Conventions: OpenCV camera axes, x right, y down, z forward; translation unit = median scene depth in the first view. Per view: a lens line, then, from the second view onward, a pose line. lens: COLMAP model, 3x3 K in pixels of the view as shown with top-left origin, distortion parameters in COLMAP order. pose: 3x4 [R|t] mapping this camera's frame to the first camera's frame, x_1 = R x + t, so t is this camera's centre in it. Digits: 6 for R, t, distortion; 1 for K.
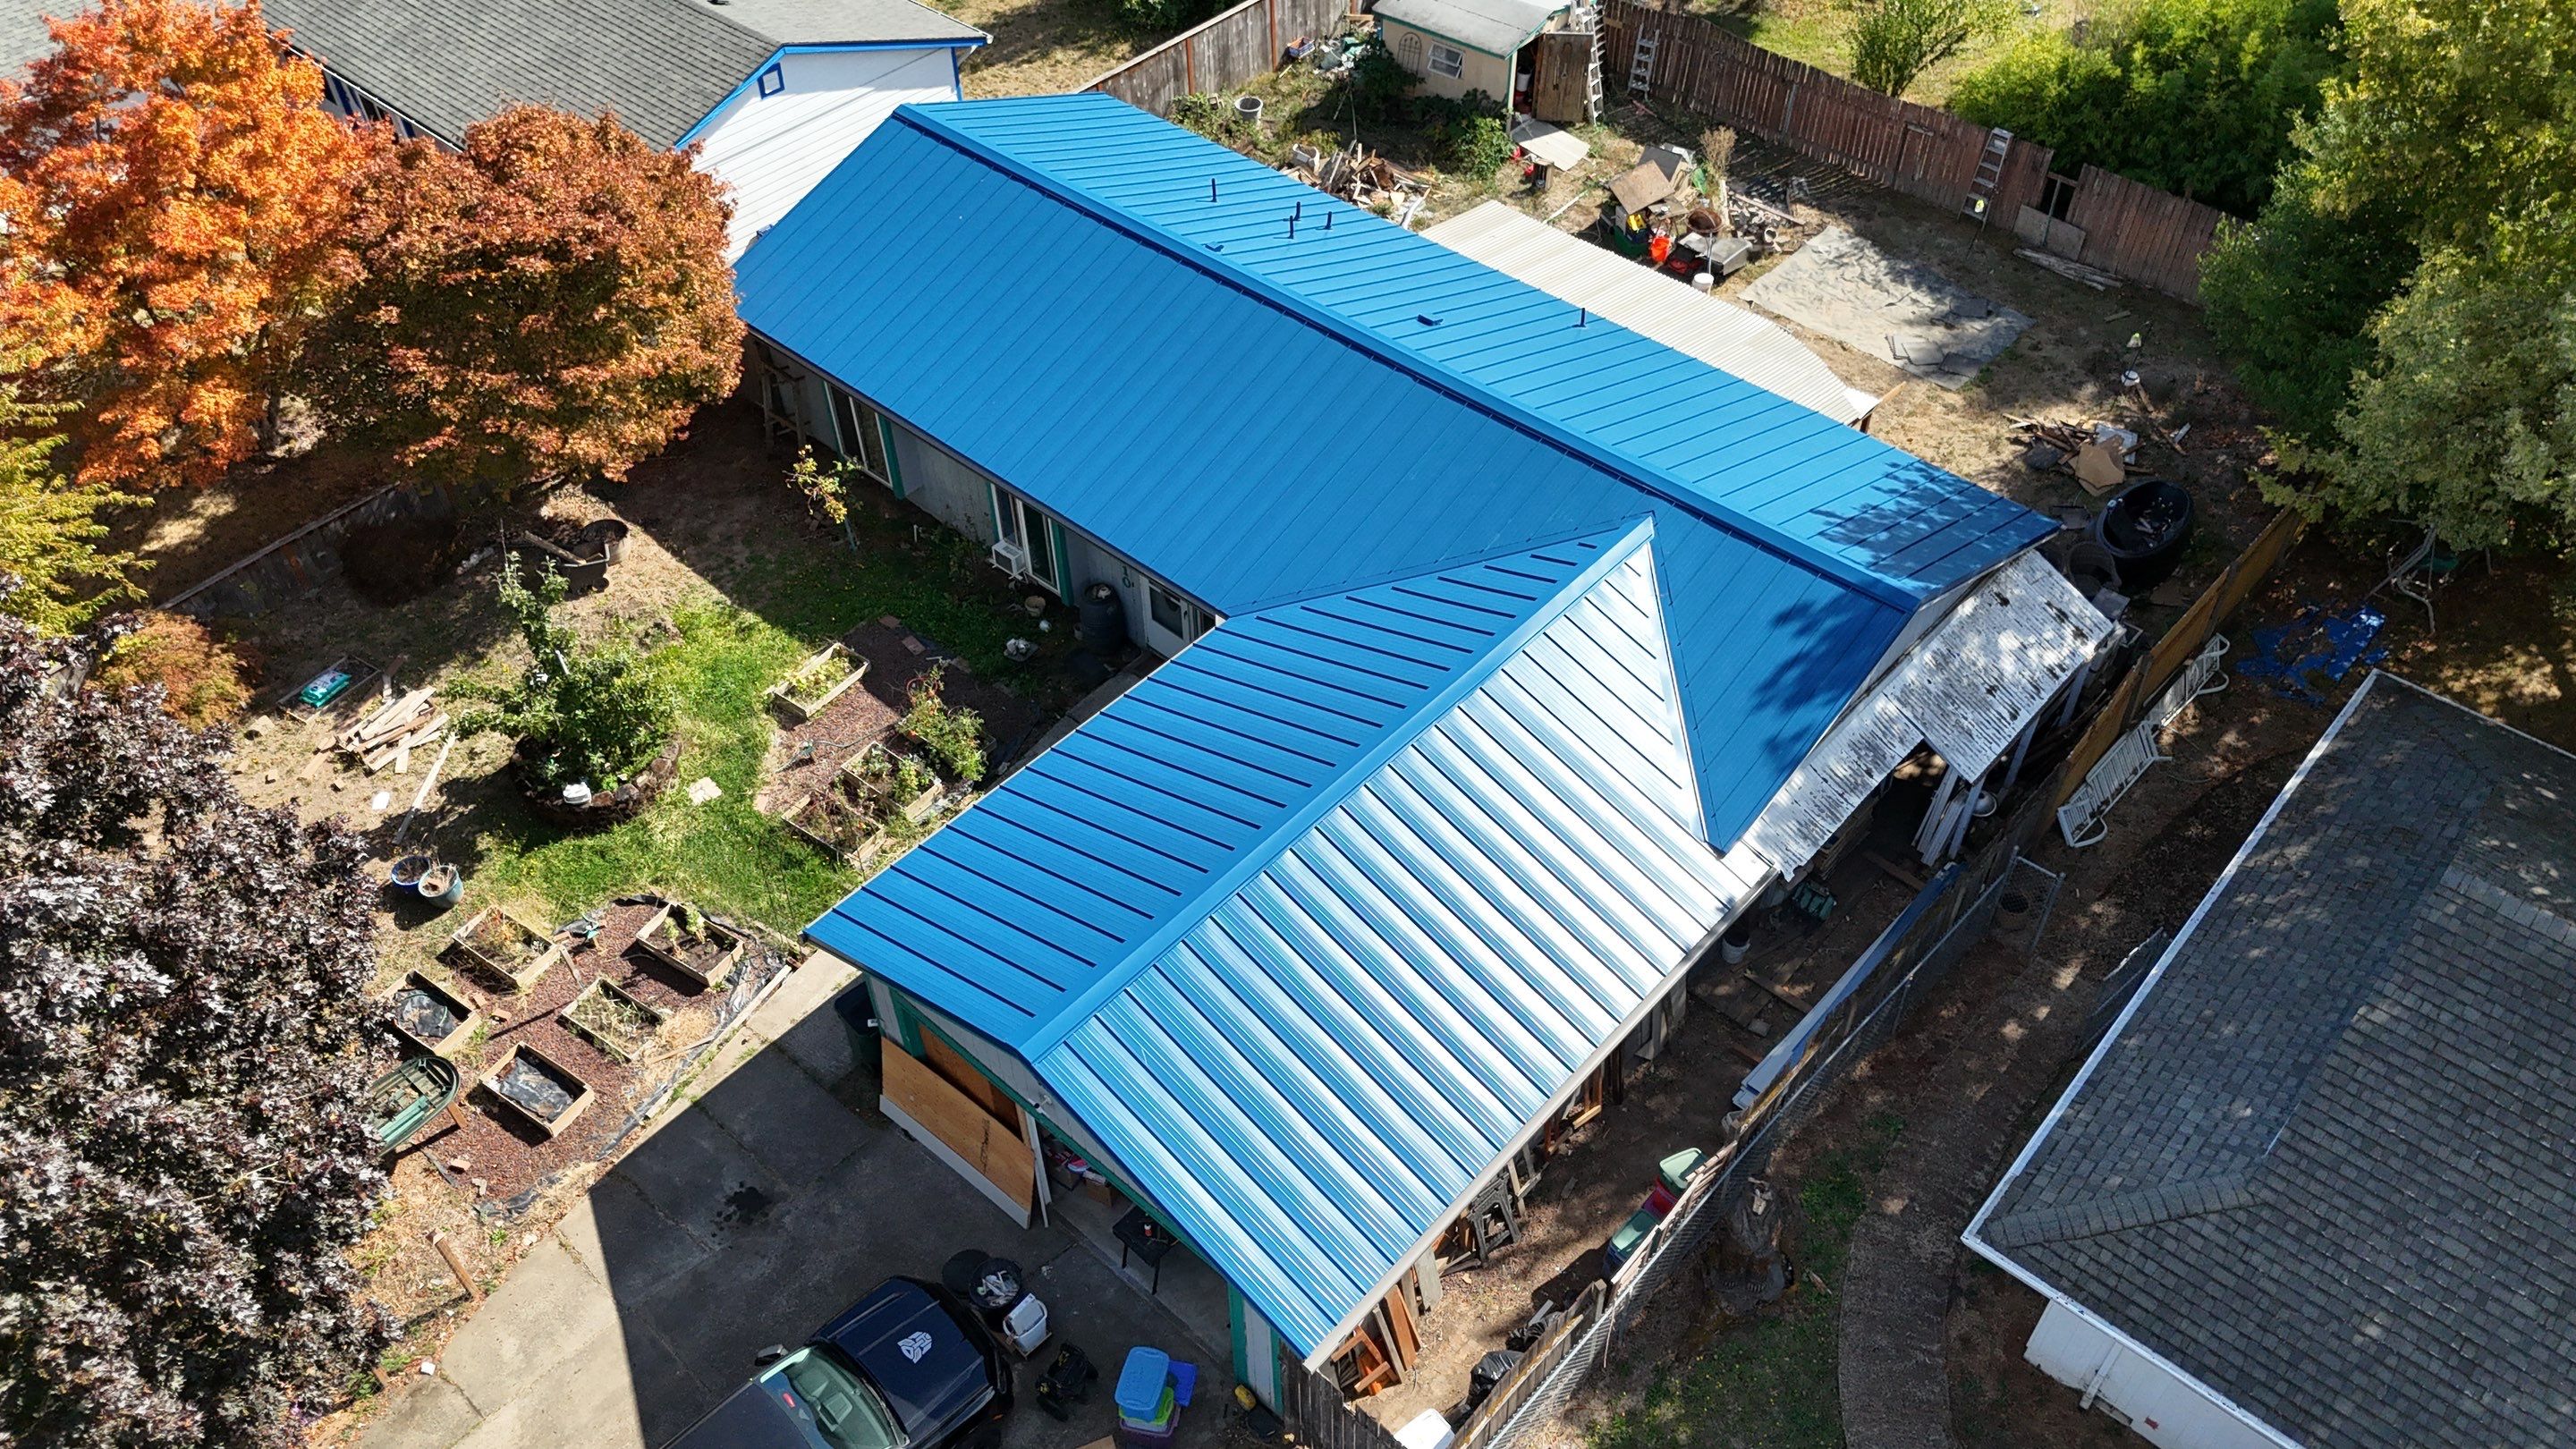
lens RADIAL K [[1915.3, 0, 1288.0], [0, 1915.3, 724.5], [0, 0, 1]] dist [0.008040, 0.005481]
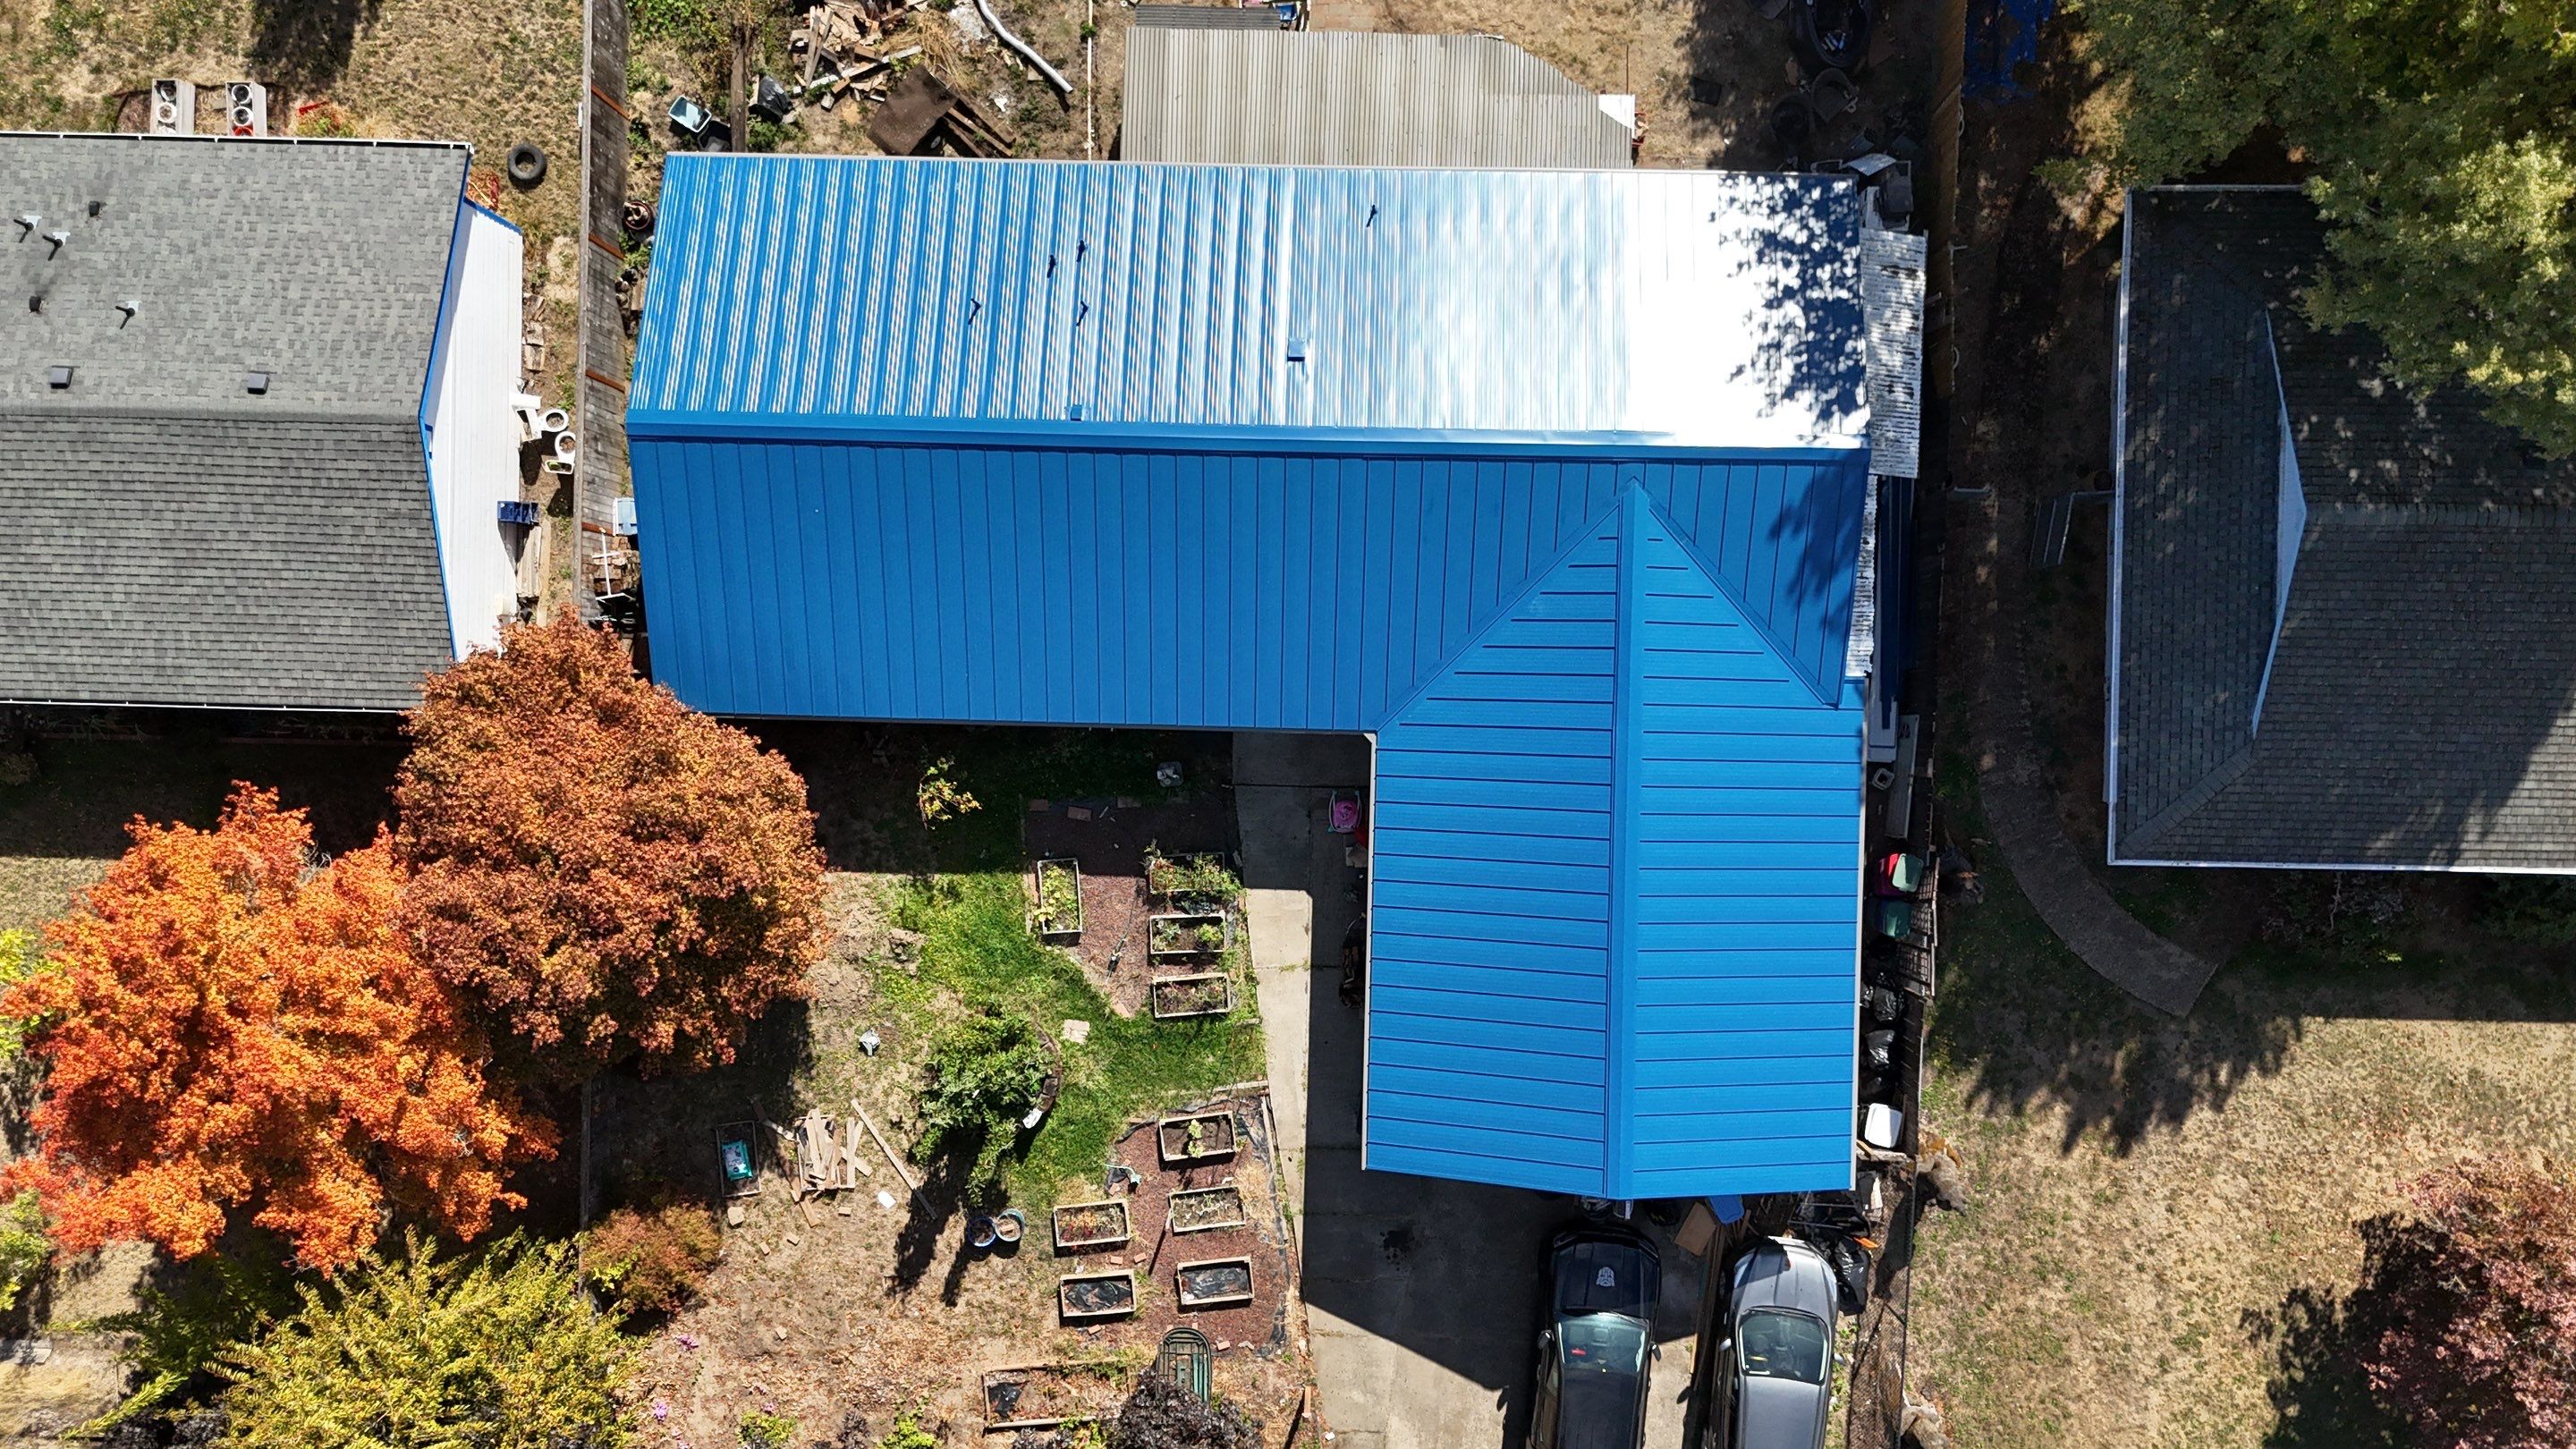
lens RADIAL K [[1915.3, 0, 1288.0], [0, 1915.3, 724.5], [0, 0, 1]] dist [0.008040, 0.005481]
pose [[0.757070, -0.652944, -0.022556, -0.044897], [0.486661, 0.540563, 0.686261, -0.965271], [-0.435897, -0.530524, 0.727006, 0.149062]]
